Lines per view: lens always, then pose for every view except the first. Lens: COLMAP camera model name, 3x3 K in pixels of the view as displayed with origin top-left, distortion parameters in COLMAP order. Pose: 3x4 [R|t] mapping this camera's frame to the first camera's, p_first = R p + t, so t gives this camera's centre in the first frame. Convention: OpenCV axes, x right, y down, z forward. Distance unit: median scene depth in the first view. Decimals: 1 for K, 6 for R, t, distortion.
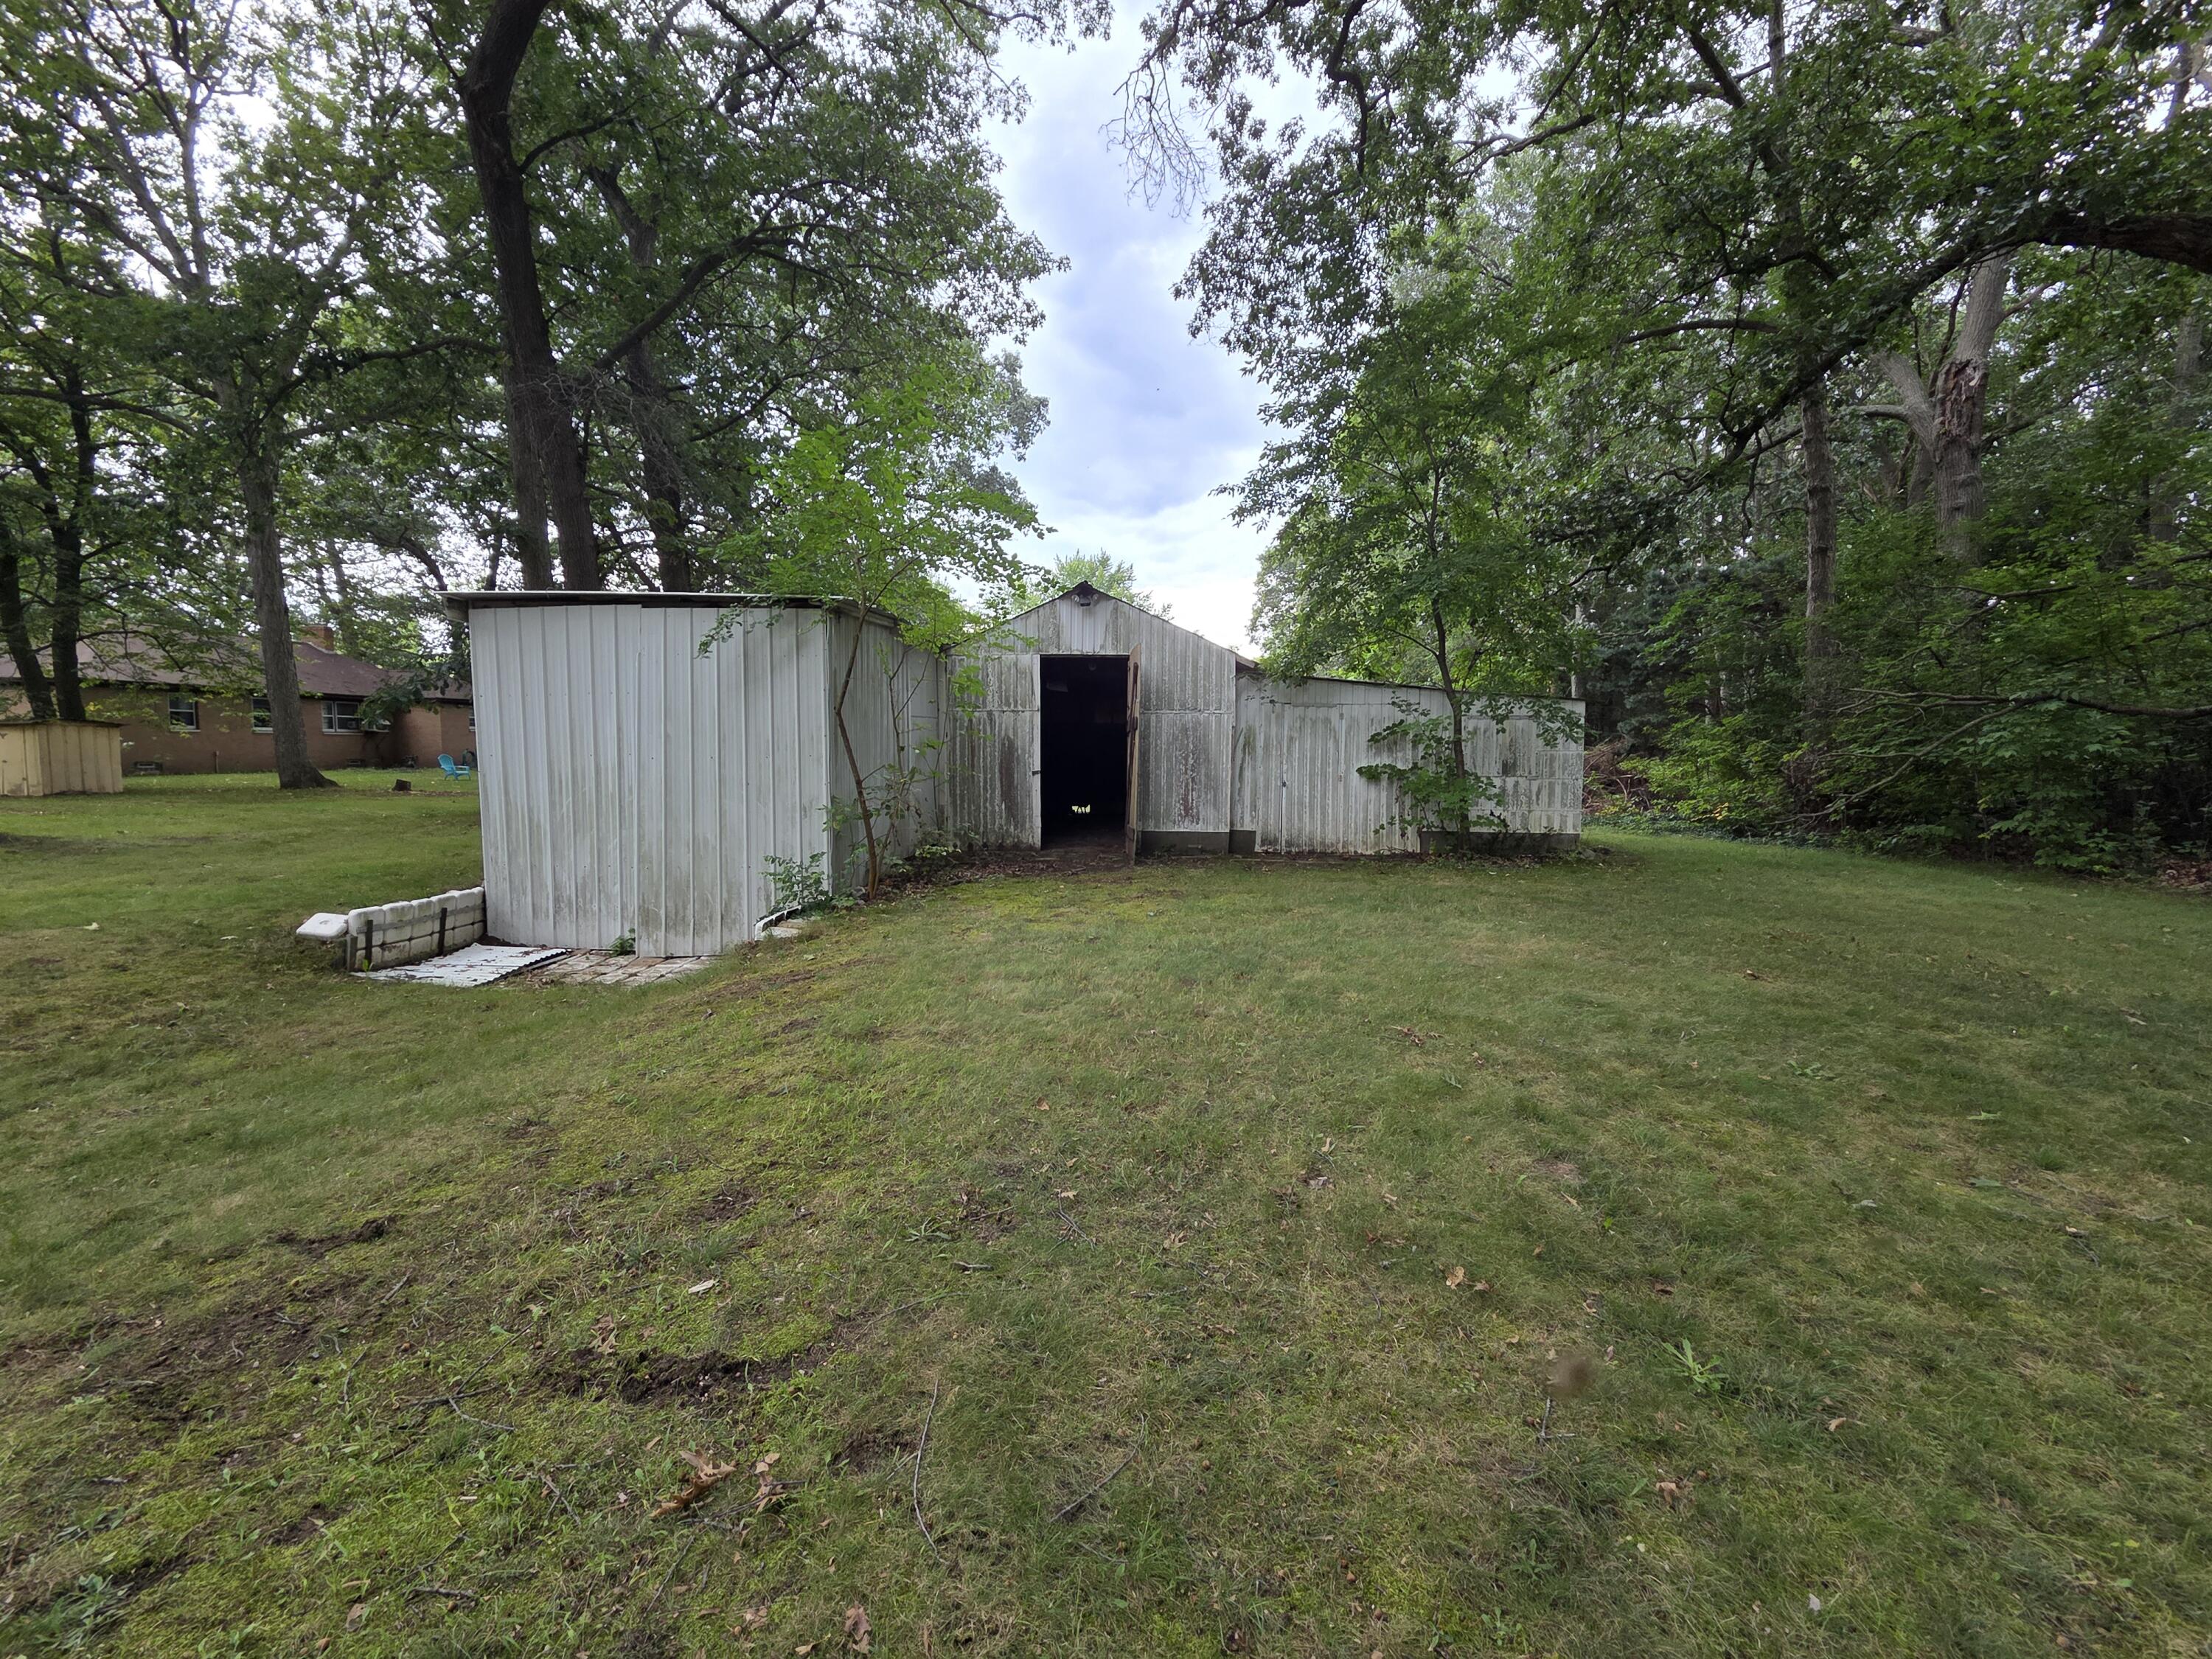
lens RADIAL K [[907.1, 0, 1103.6], [0, 907.1, 826.5], [0, 0, 1]] dist [-0.003313, -0.000457]
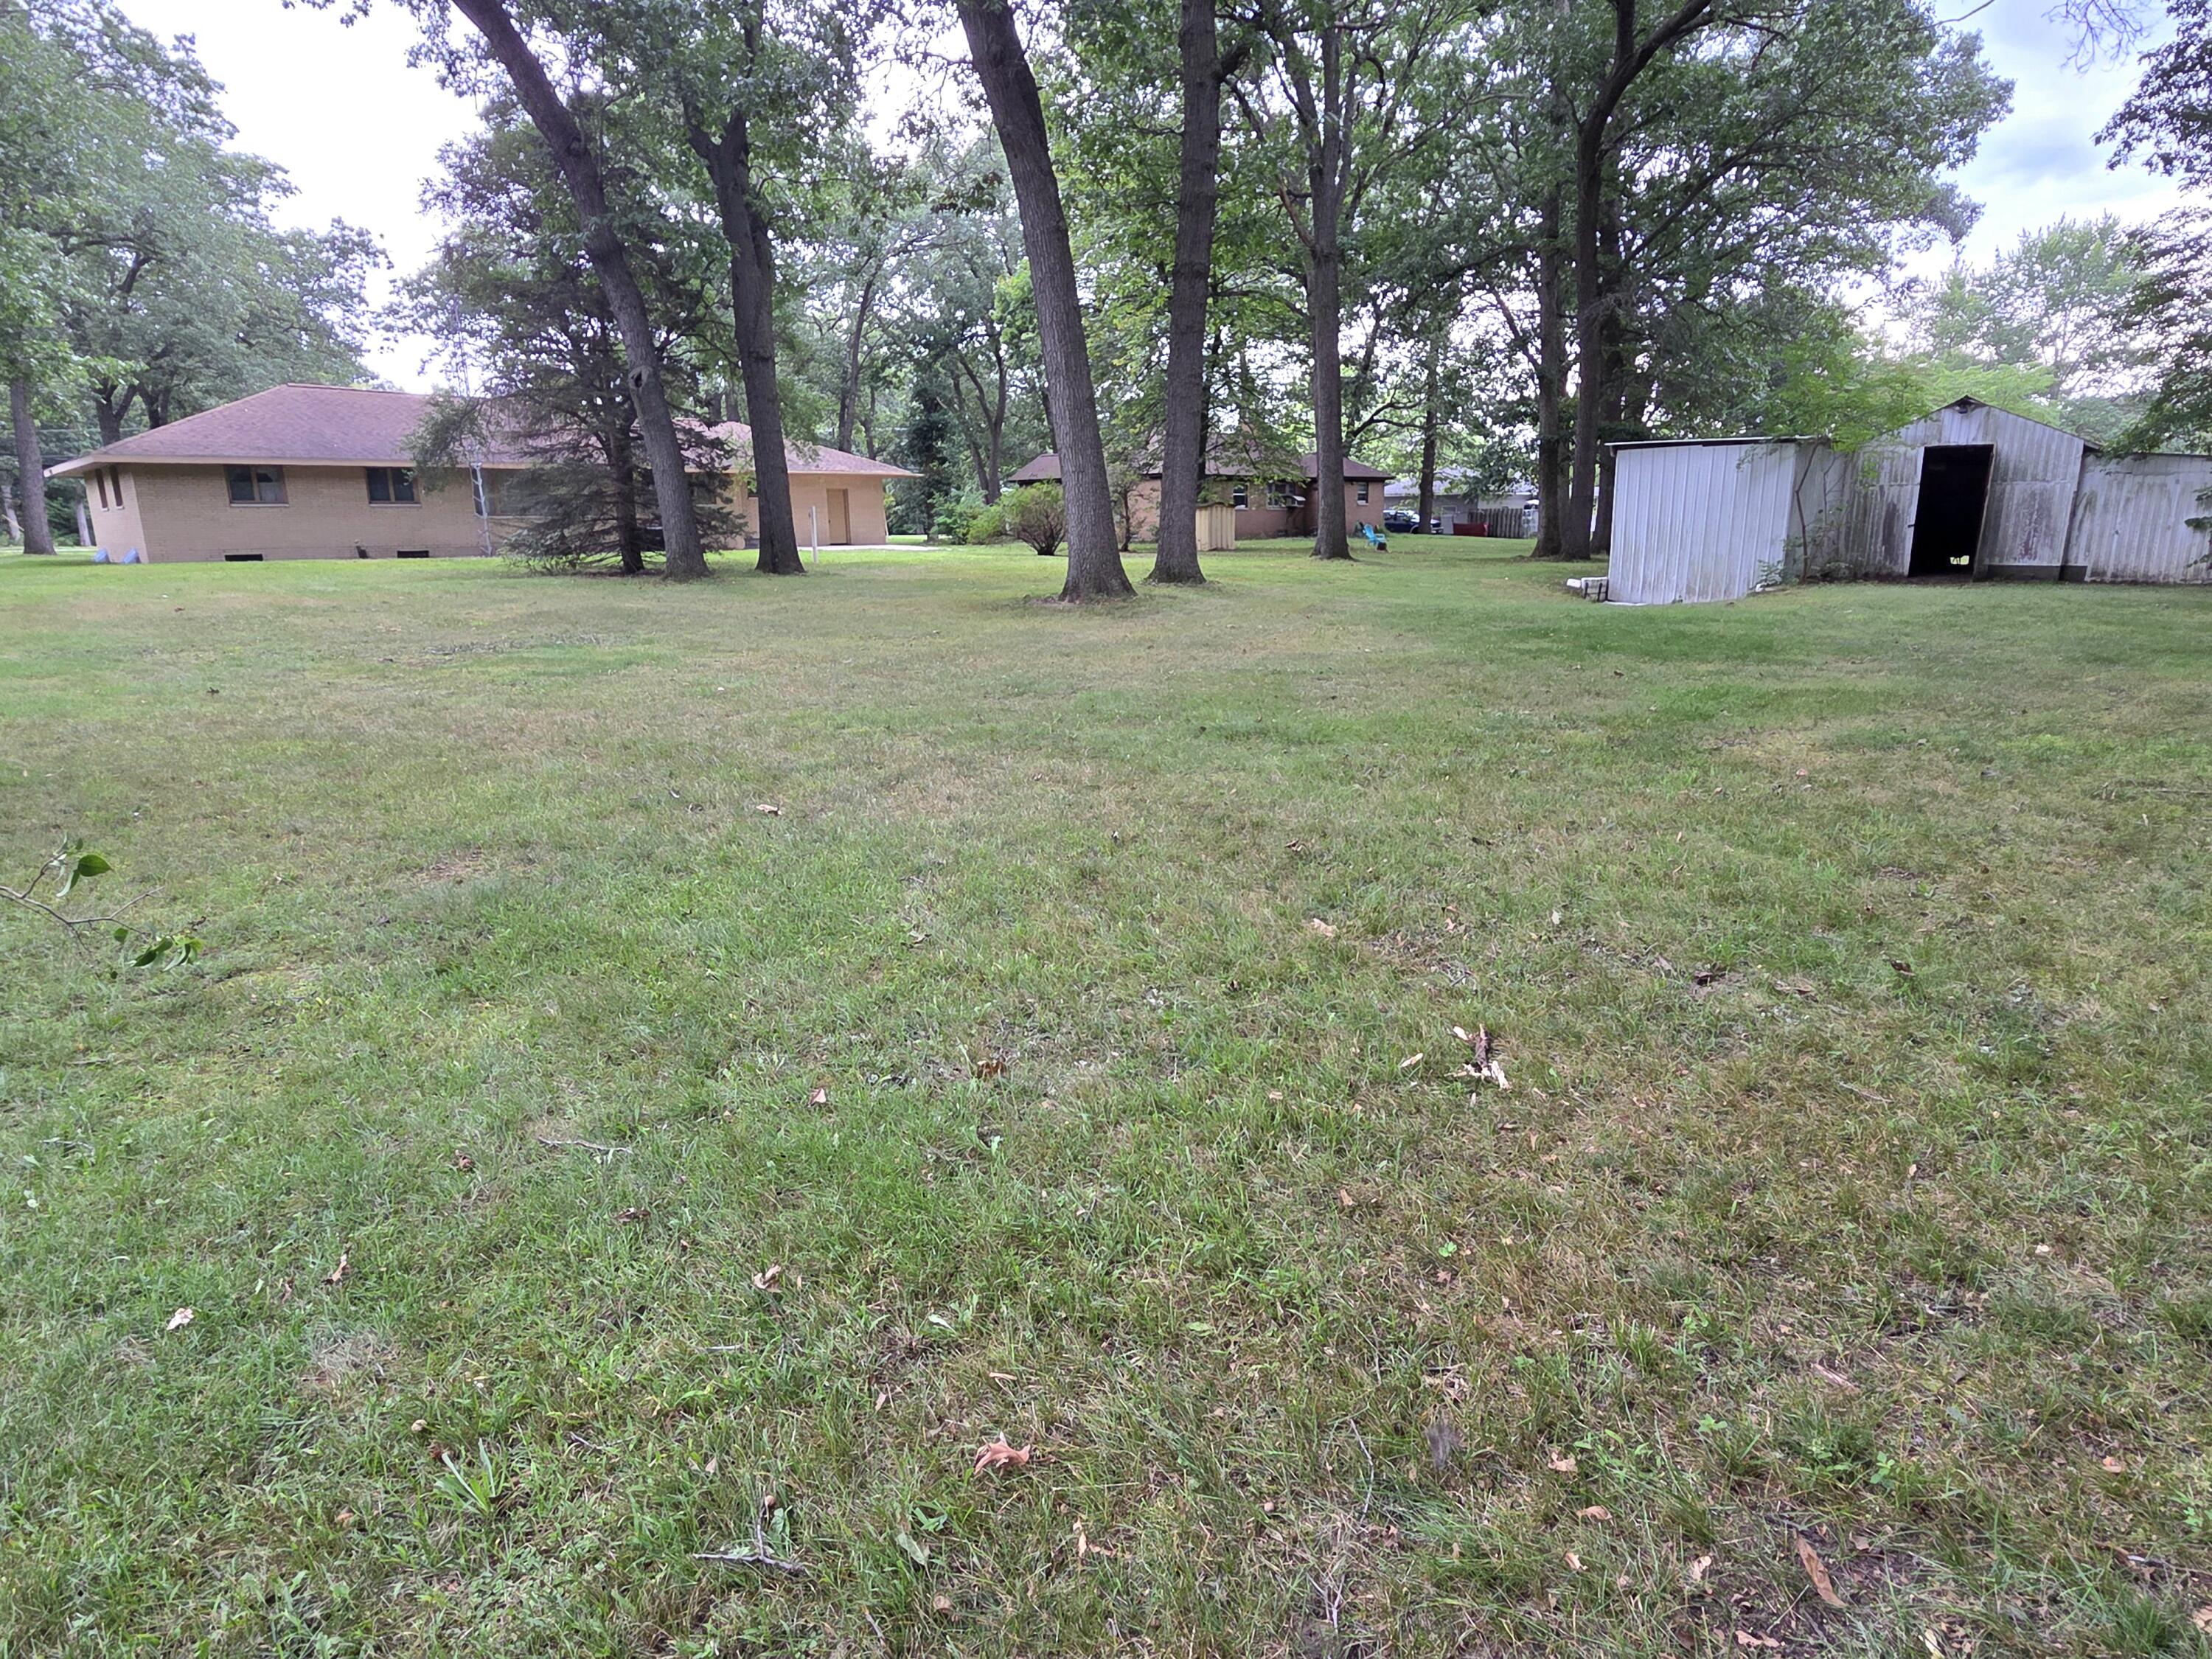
lens RADIAL K [[1239.5, 0, 1107.7], [0, 1239.5, 824.6], [0, 0, 1]] dist [-0.003523, -0.000635]
pose [[0.786496, 0.132284, -0.603261, 0.184962], [-0.037196, 0.985164, 0.167534, 0.137602], [0.616474, -0.109326, 0.779749, -1.512382]]
